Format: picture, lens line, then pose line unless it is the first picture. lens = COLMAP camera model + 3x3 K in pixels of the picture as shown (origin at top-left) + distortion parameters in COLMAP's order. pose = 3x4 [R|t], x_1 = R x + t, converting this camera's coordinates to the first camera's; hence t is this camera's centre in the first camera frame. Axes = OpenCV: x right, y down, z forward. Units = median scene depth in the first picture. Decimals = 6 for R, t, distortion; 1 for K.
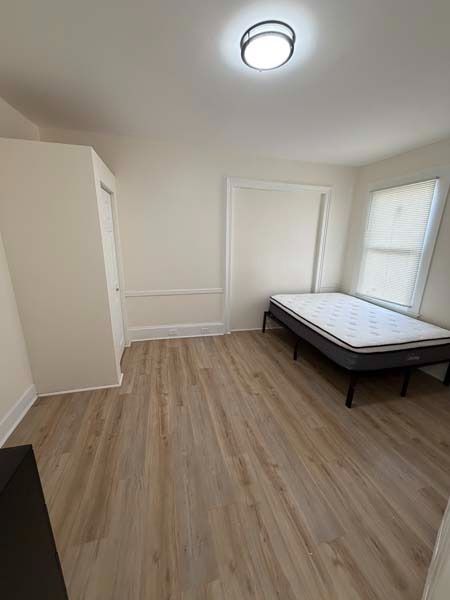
lens RADIAL K [[238.1, 0, 225.0], [0, 238.1, 300.0], [0, 0, 1]] dist [0.000104, 0.000210]
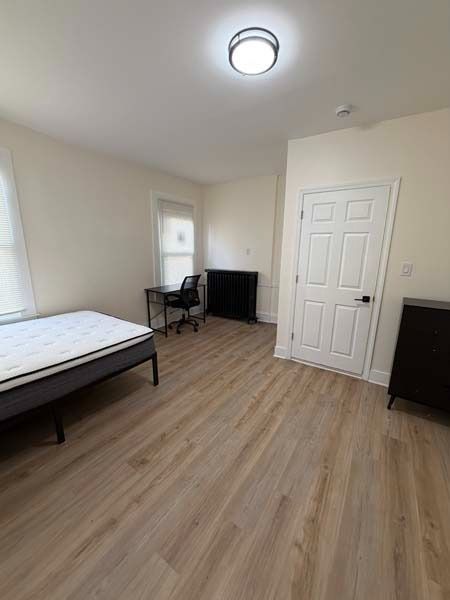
lens RADIAL K [[238.1, 0, 225.0], [0, 238.1, 300.0], [0, 0, 1]] dist [0.000104, 0.000210]
pose [[-0.663281, -0.186788, 0.724685, -0.416834], [0.165035, 0.908003, 0.385090, -0.279891], [-0.729946, 0.375021, -0.571435, 1.224690]]
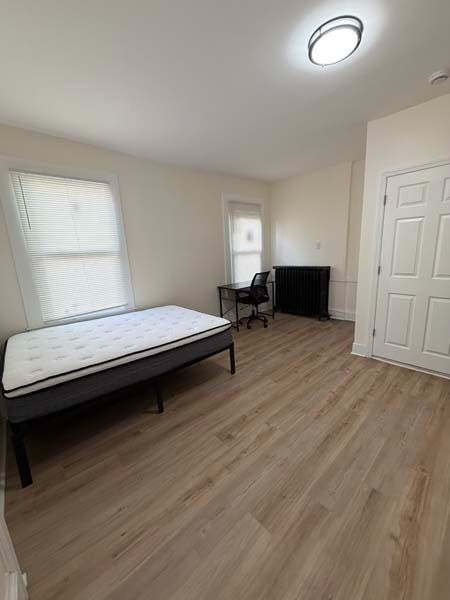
lens RADIAL K [[238.1, 0, 225.0], [0, 238.1, 300.0], [0, 0, 1]] dist [0.000104, 0.000210]
pose [[-0.458017, -0.180654, 0.870393, -0.428954], [0.265457, 0.906661, 0.327869, -0.282163], [-0.848382, 0.381222, -0.367311, 1.304594]]
